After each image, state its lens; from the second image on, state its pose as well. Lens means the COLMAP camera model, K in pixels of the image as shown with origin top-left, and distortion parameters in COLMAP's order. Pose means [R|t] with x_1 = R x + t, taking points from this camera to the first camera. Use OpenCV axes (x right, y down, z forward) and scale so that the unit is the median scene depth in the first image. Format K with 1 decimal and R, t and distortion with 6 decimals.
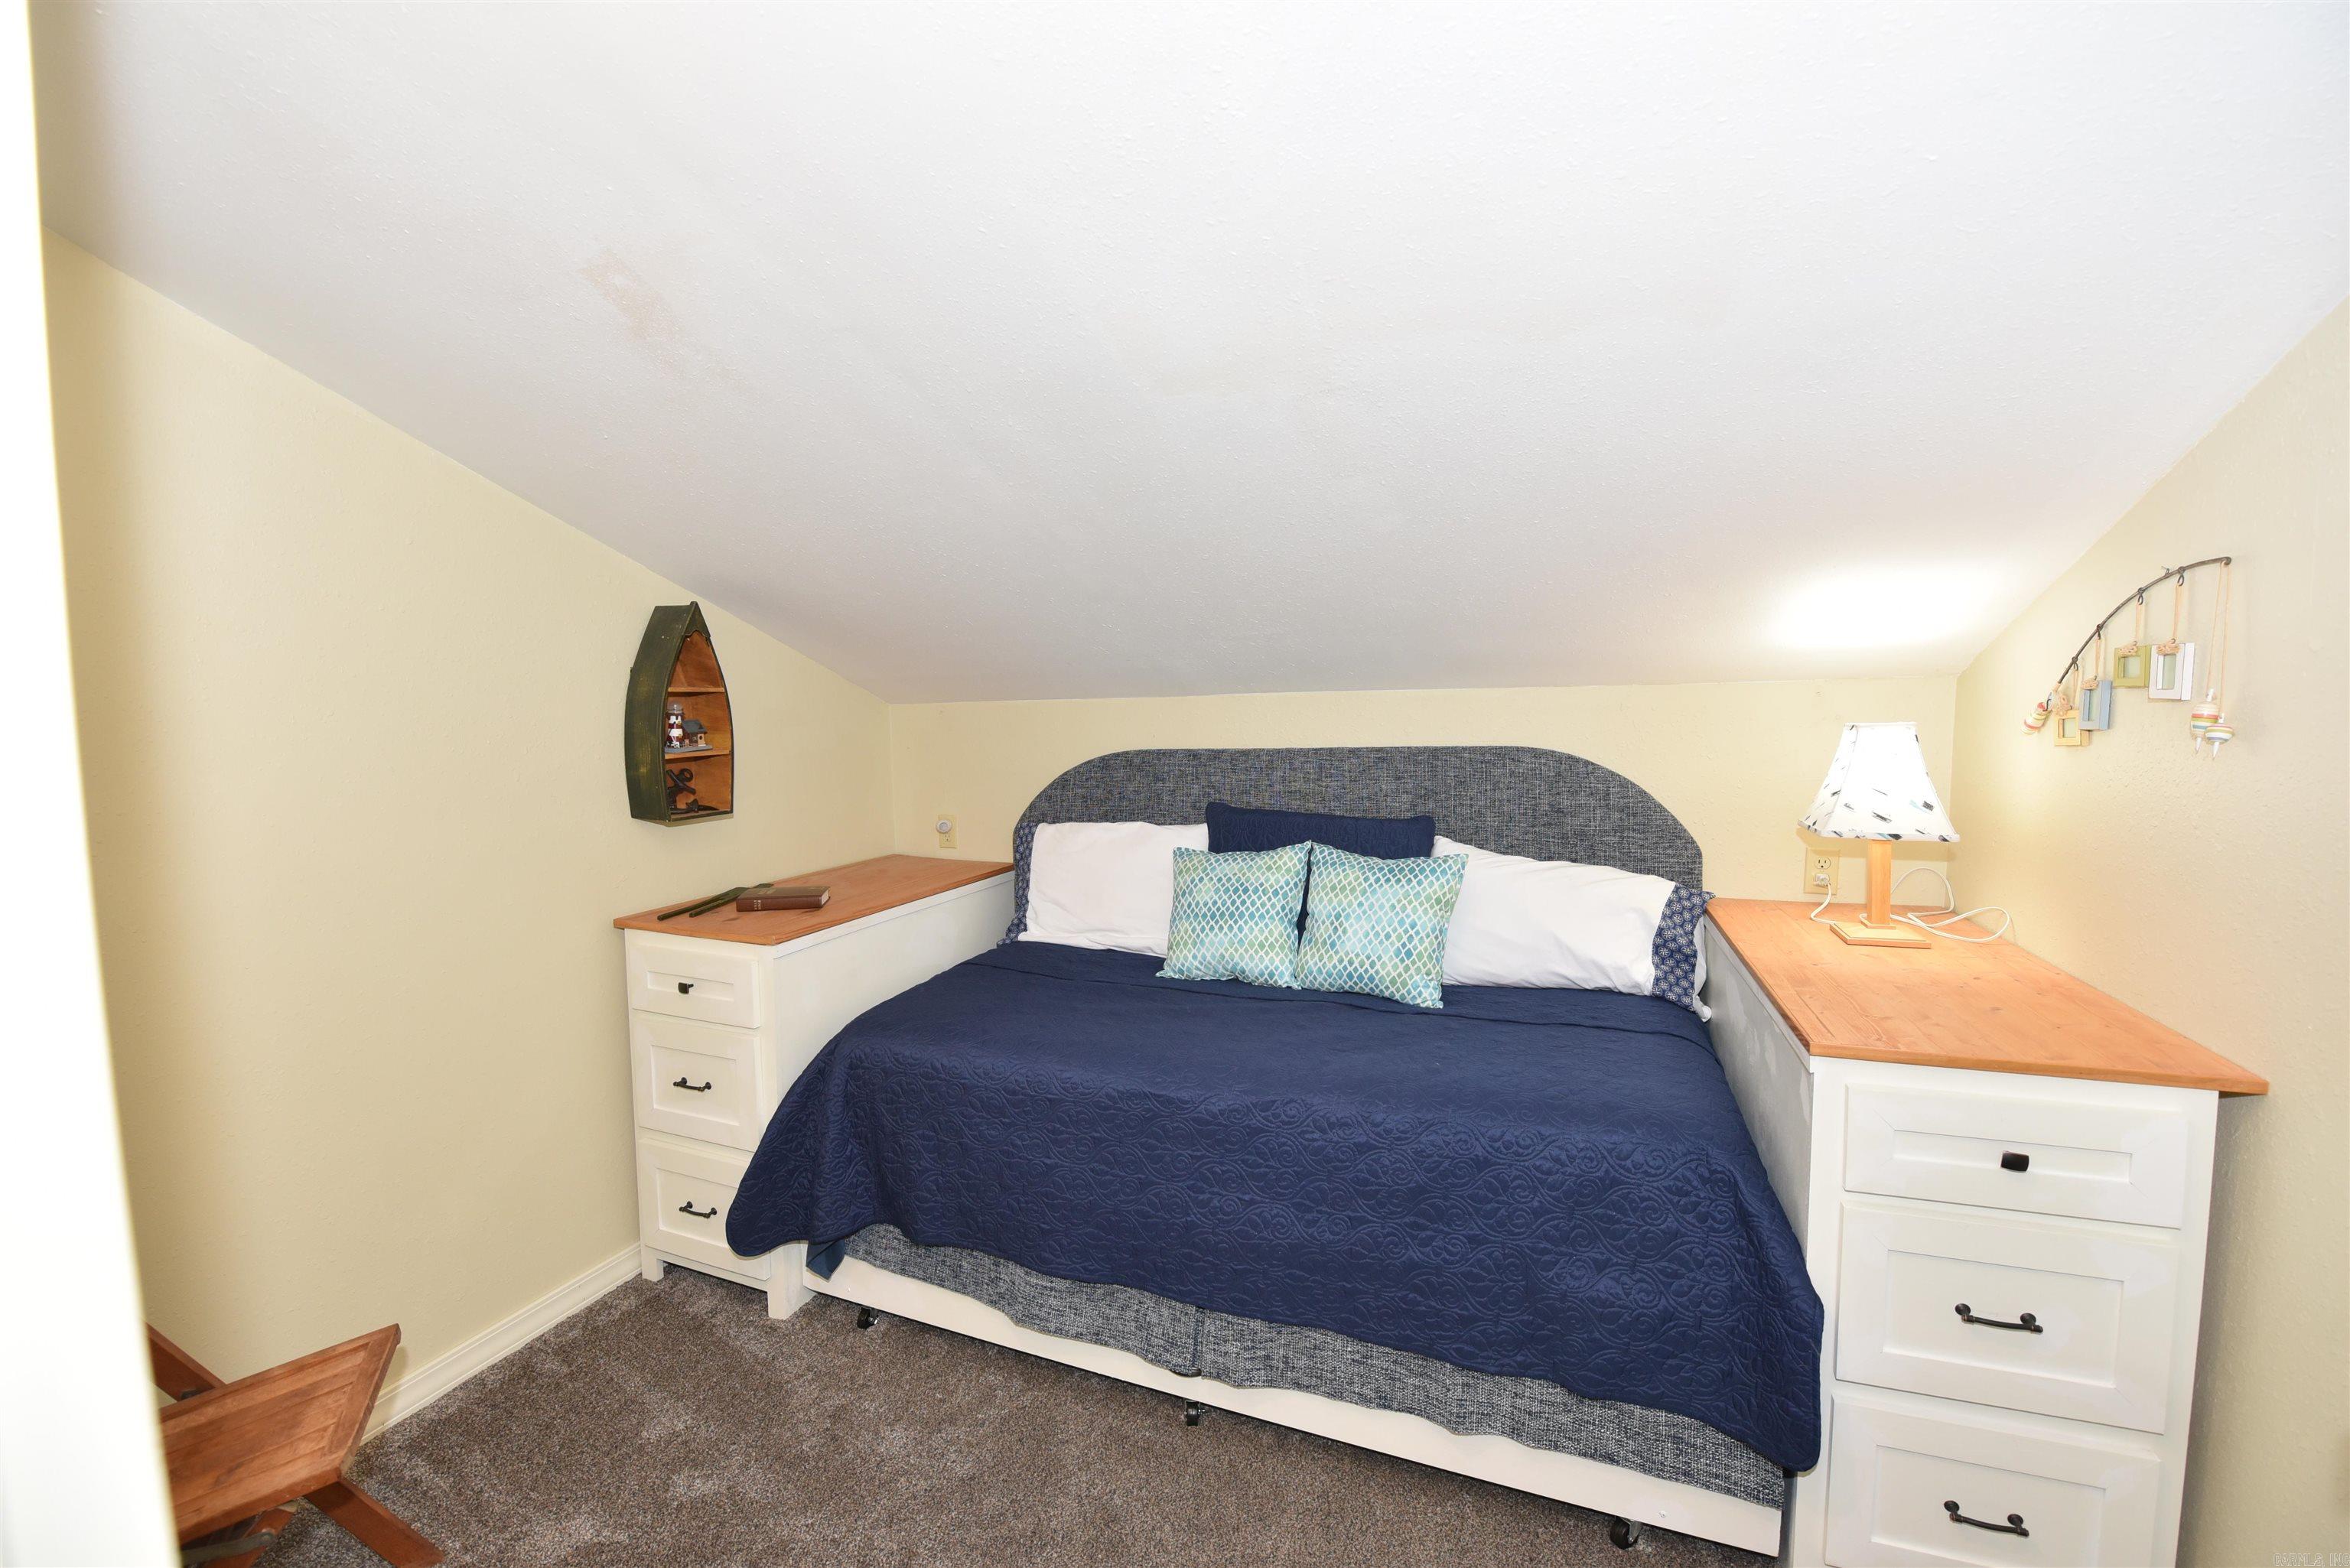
lens RADIAL K [[935.9, 0, 1196.9], [0, 935.9, 781.2], [0, 0, 1]] dist [-0.017547, -0.002039]
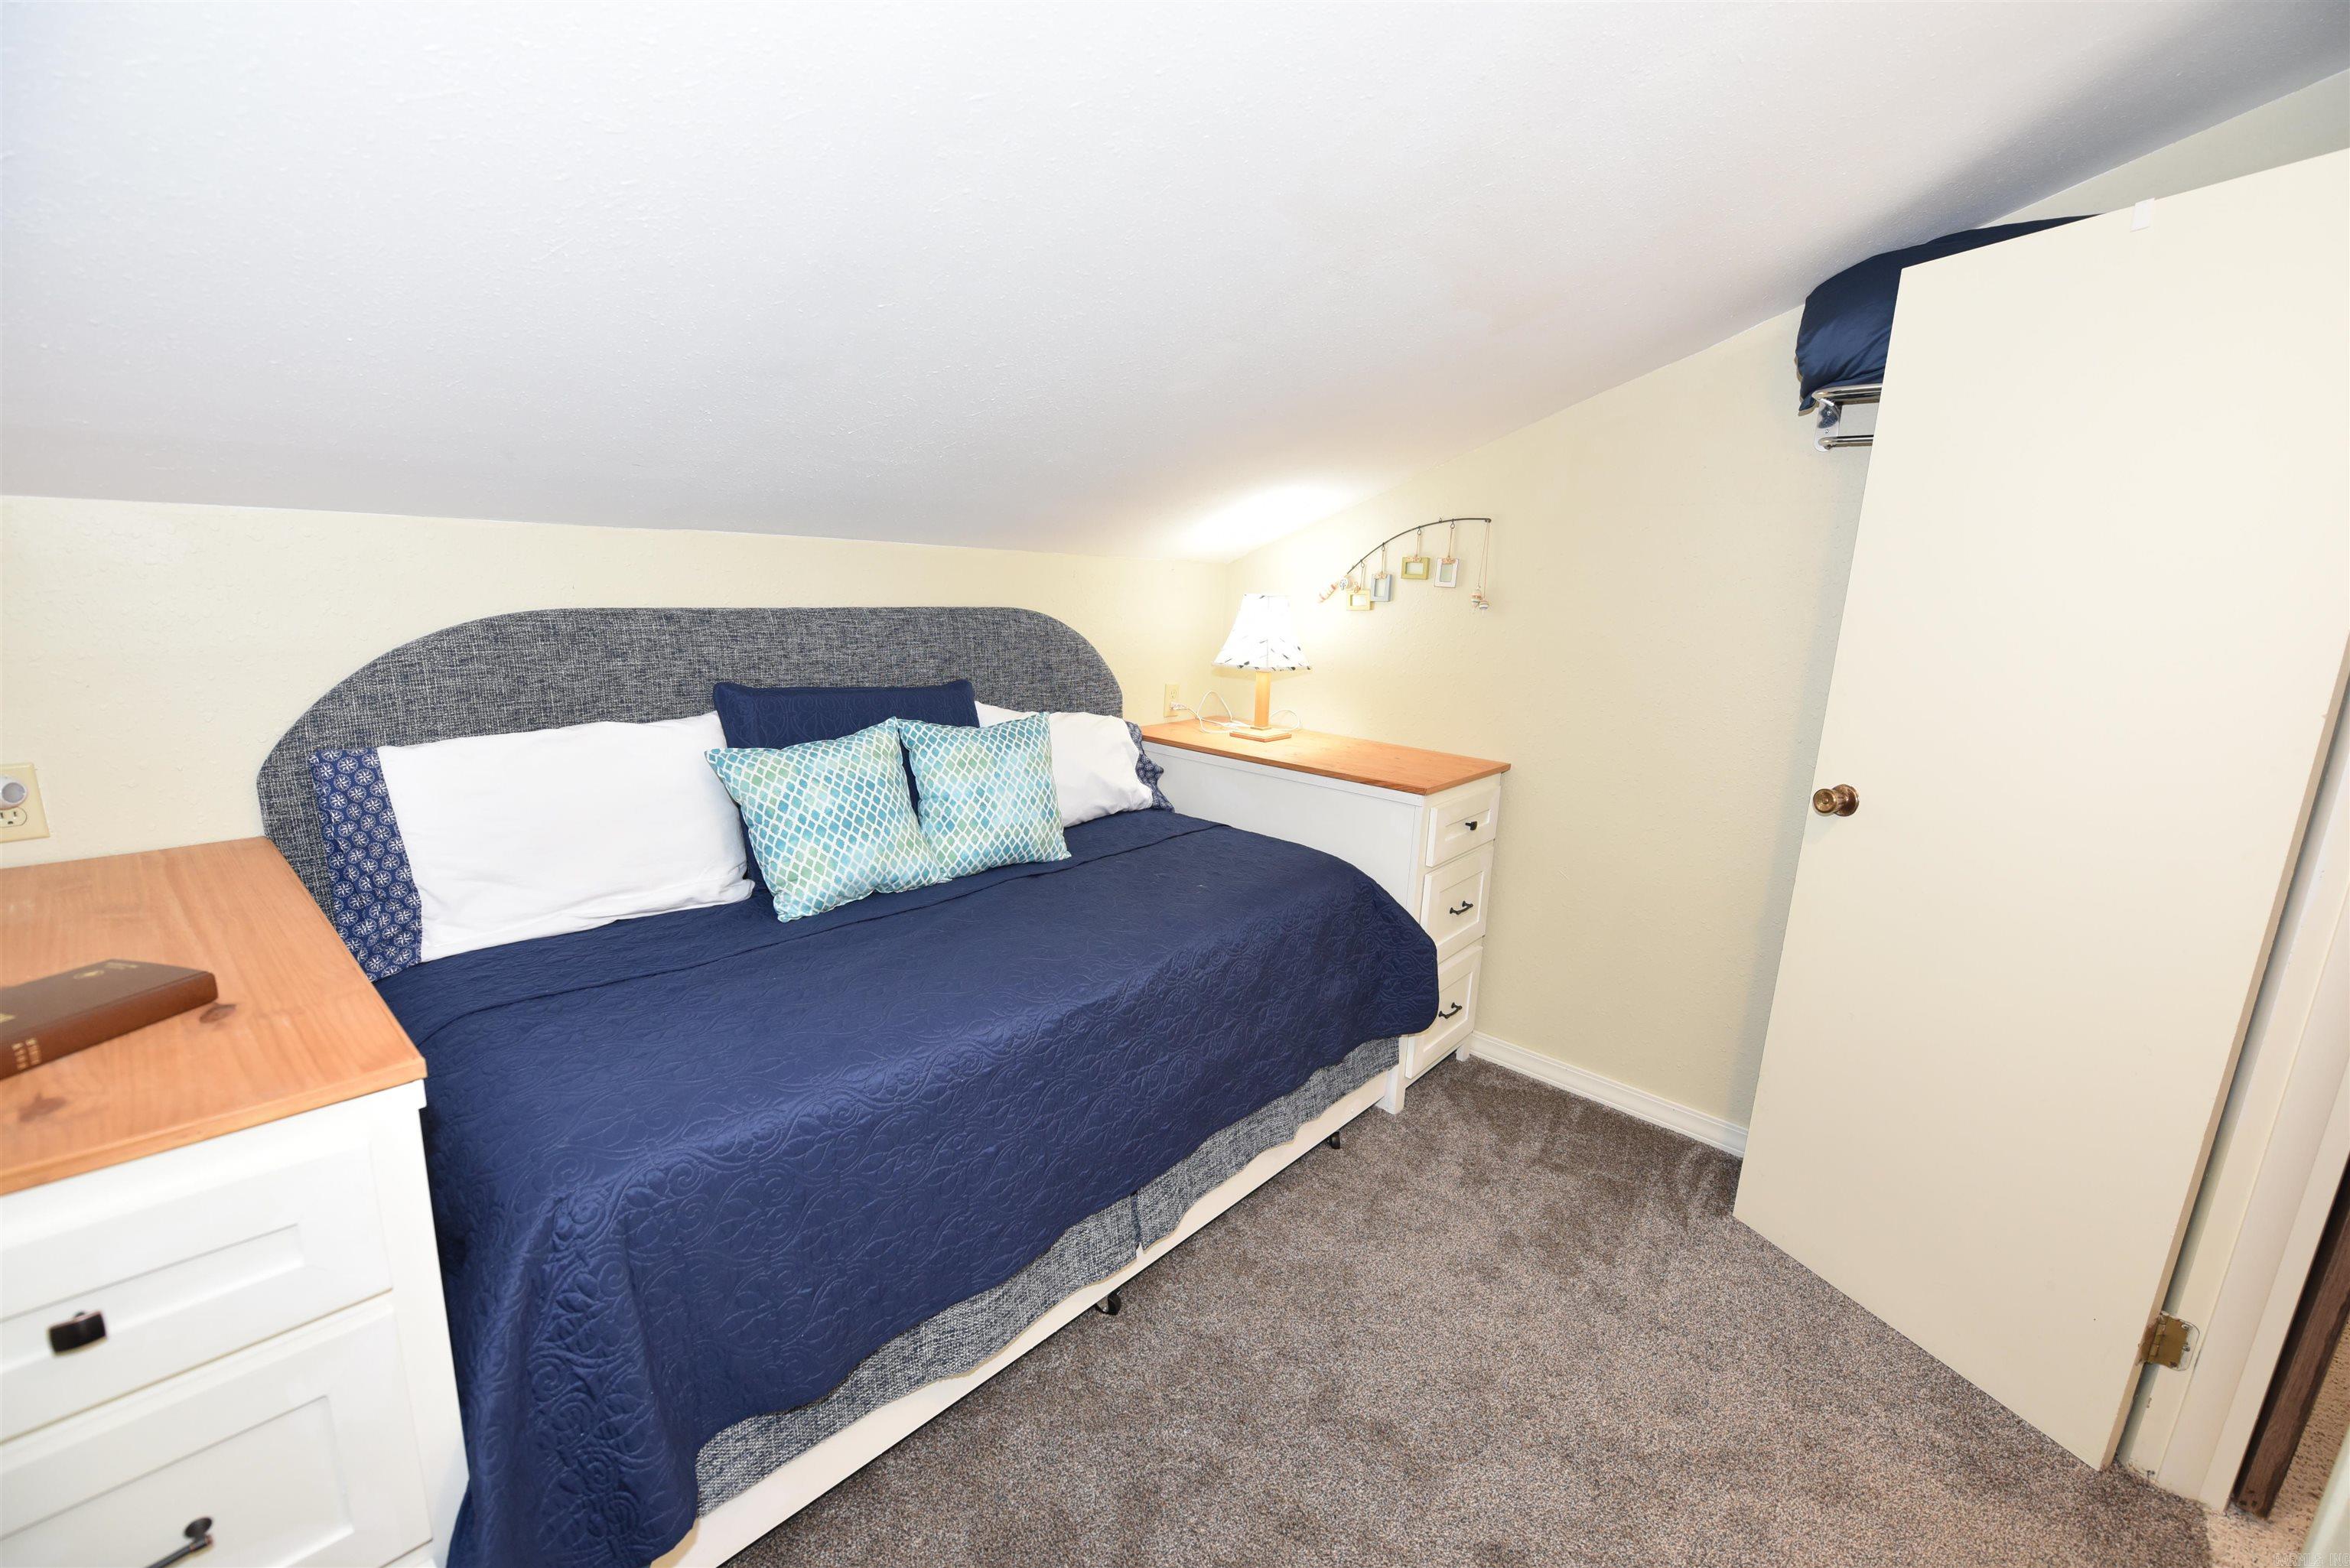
lens RADIAL K [[935.9, 0, 1164.8], [0, 935.9, 782.8], [0, 0, 1]] dist [-0.017547, -0.002039]
pose [[0.356806, -0.165368, 0.919425, -0.592031], [0.025441, 0.985562, 0.167391, -0.014686], [-0.933832, -0.036335, 0.355861, 0.461967]]
